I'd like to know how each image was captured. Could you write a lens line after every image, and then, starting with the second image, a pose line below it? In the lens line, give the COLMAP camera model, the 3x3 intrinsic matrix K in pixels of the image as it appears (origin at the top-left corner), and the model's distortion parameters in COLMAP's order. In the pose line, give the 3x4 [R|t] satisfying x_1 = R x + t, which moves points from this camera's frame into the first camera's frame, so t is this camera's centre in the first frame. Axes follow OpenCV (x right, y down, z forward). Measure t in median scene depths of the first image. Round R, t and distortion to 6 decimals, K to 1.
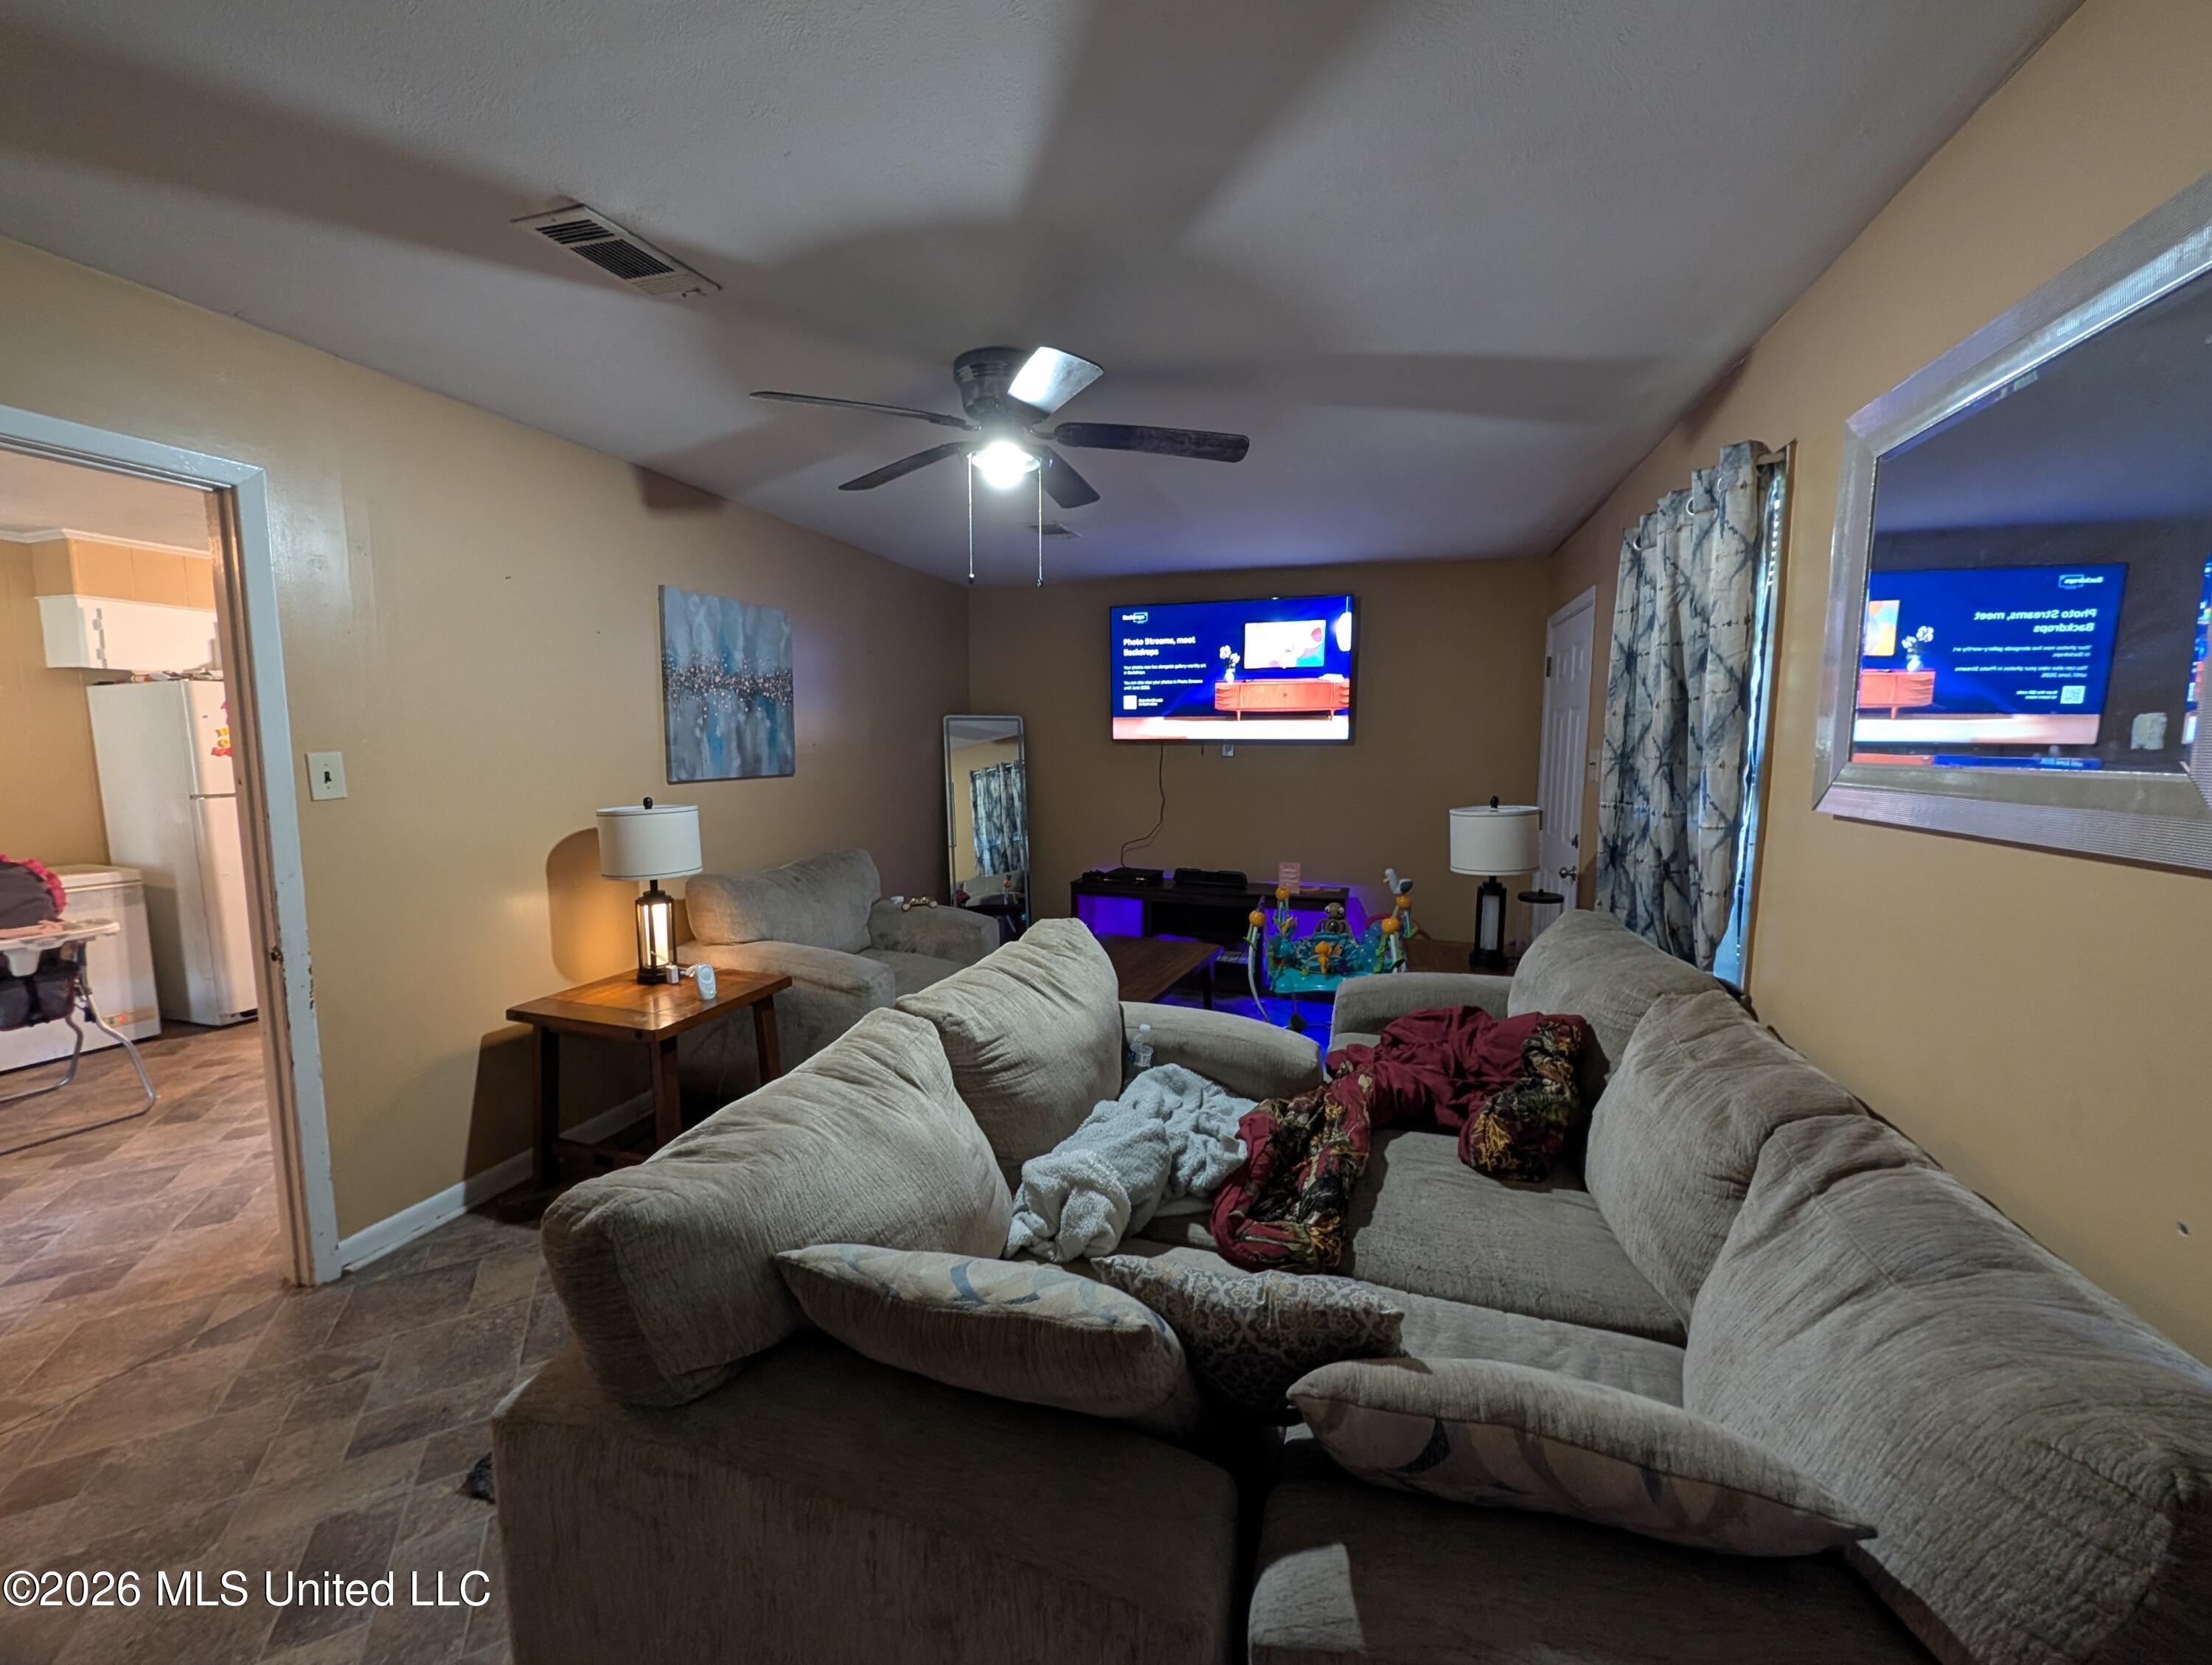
lens RADIAL K [[847.7, 0, 1103.0], [0, 847.7, 832.2], [0, 0, 1]] dist [-0.000914, -0.000089]
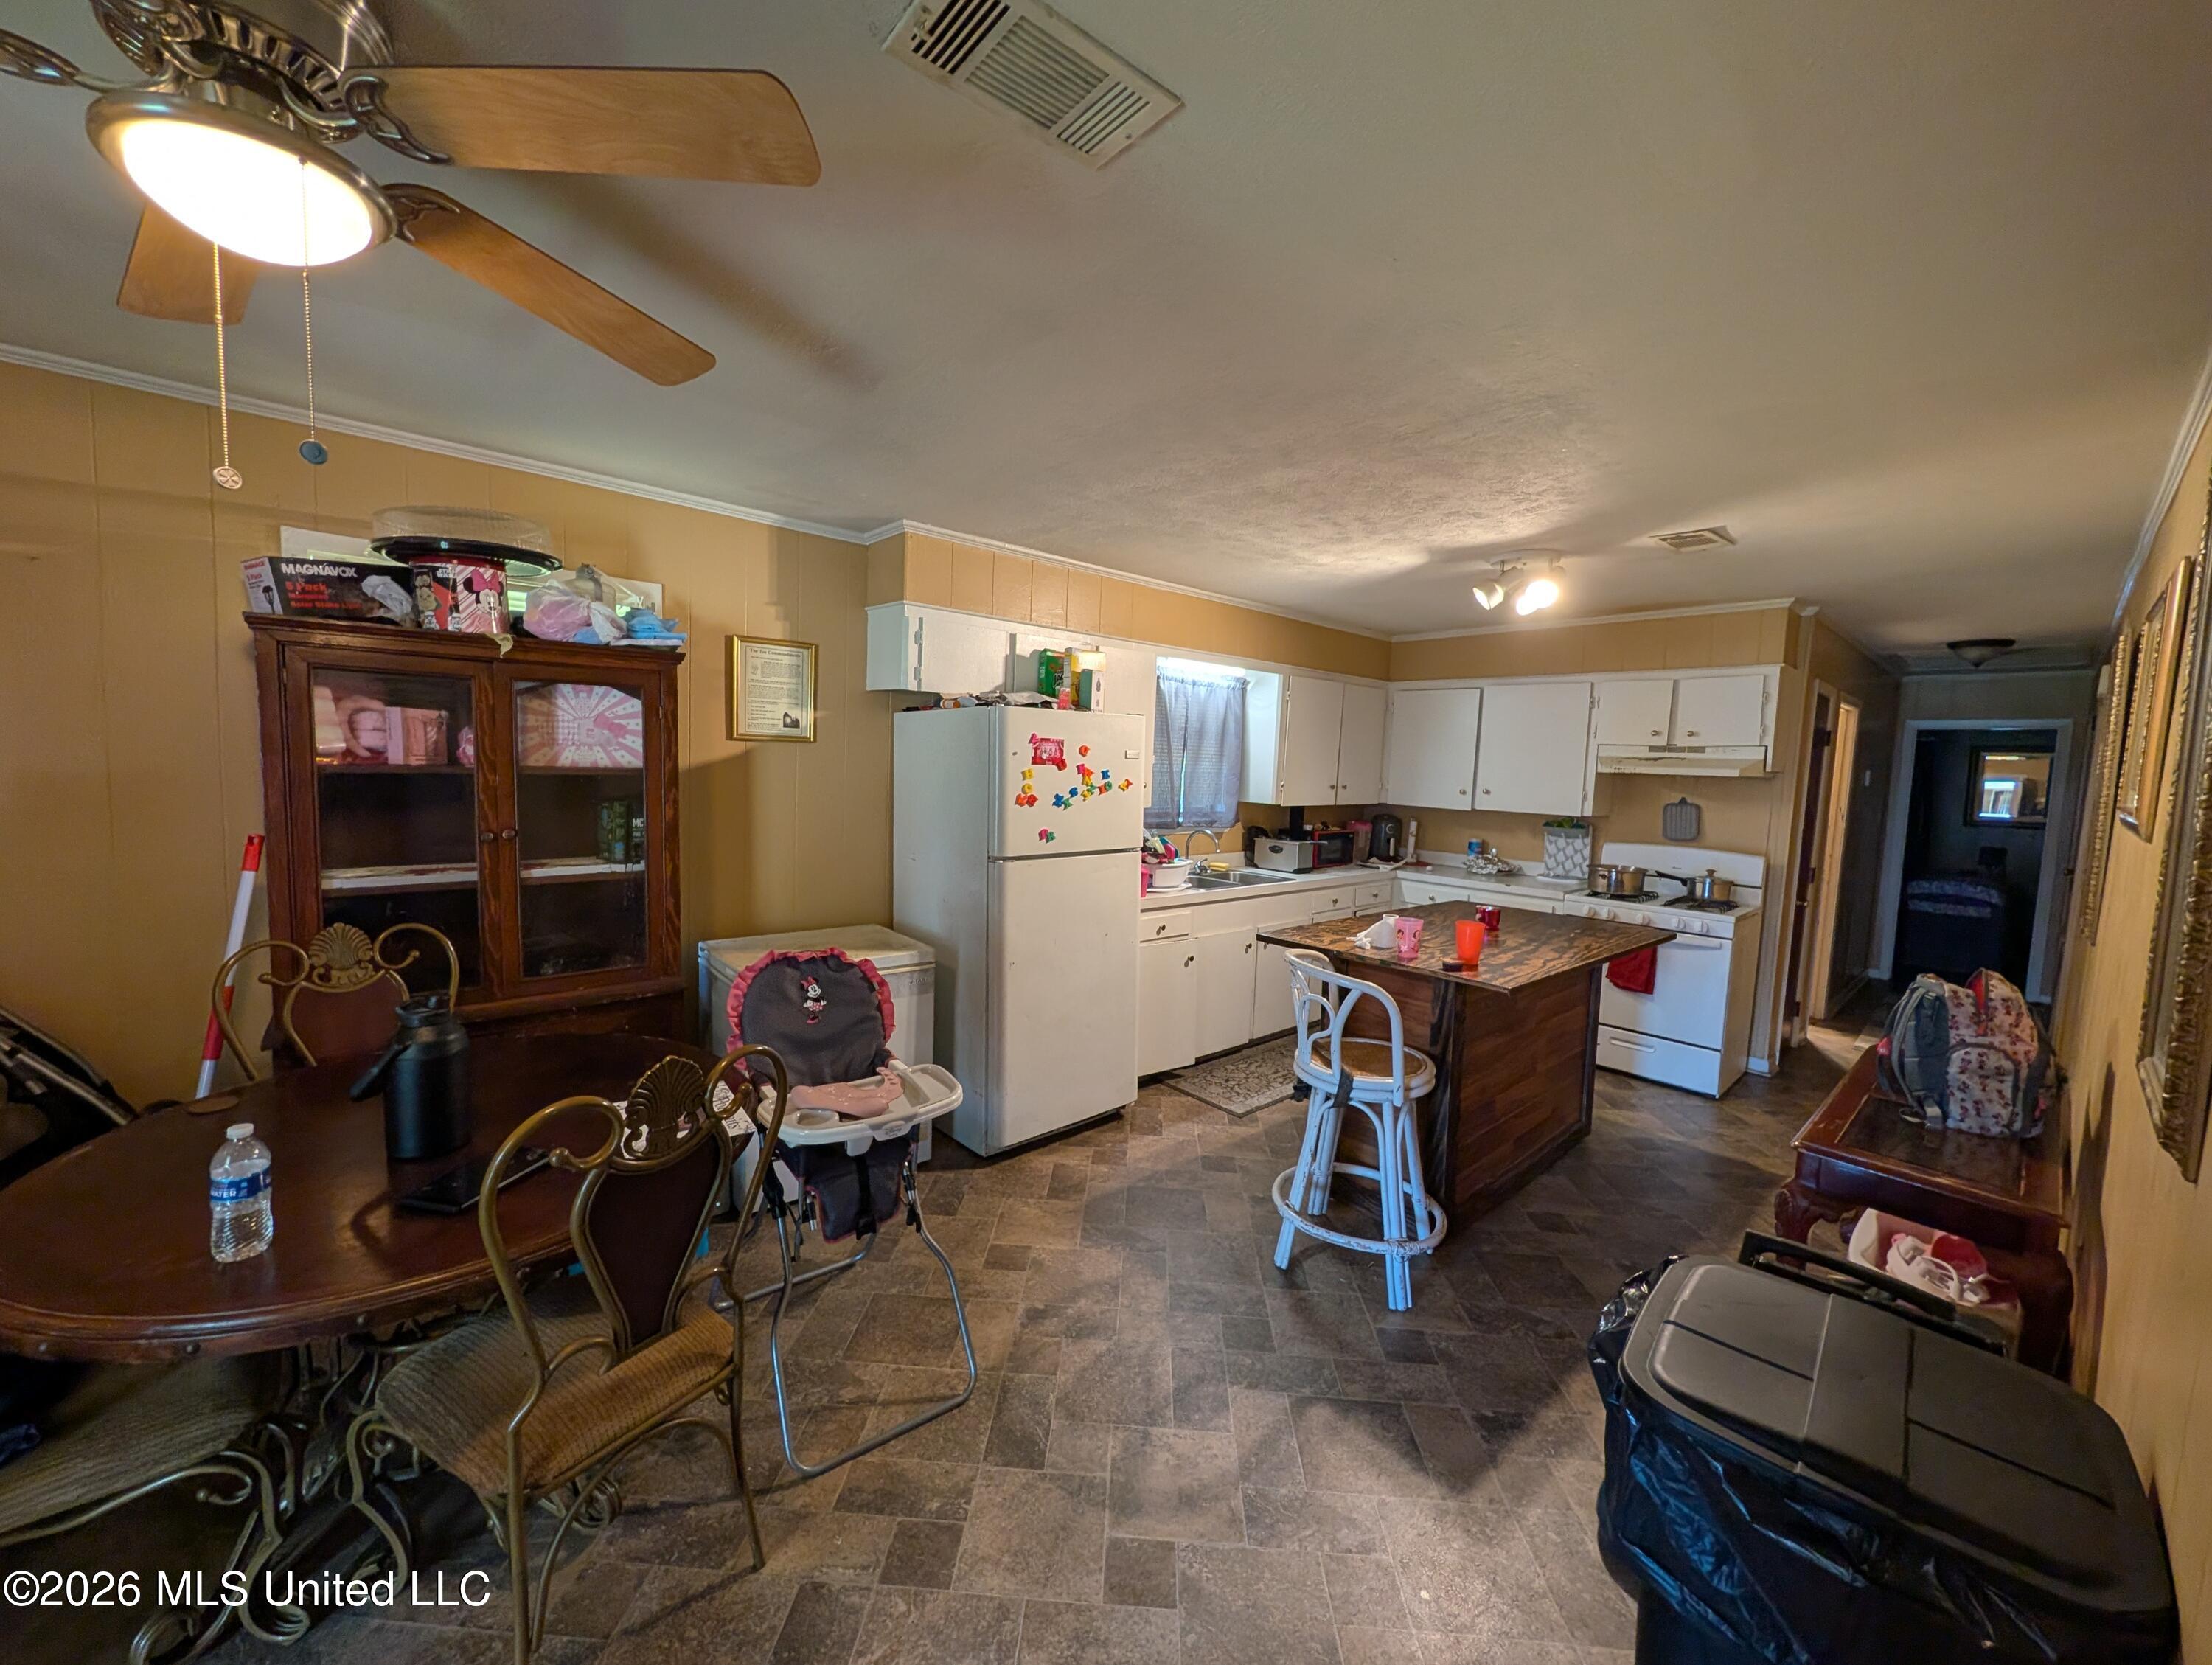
lens RADIAL K [[847.7, 0, 1102.3], [0, 847.7, 828.8], [0, 0, 1]] dist [-0.000914, -0.000089]
pose [[0.860281, 0.074025, -0.504418, -0.614656], [-0.089936, 0.995921, -0.007229, -0.072346], [0.501826, 0.051584, 0.863429, 0.396303]]
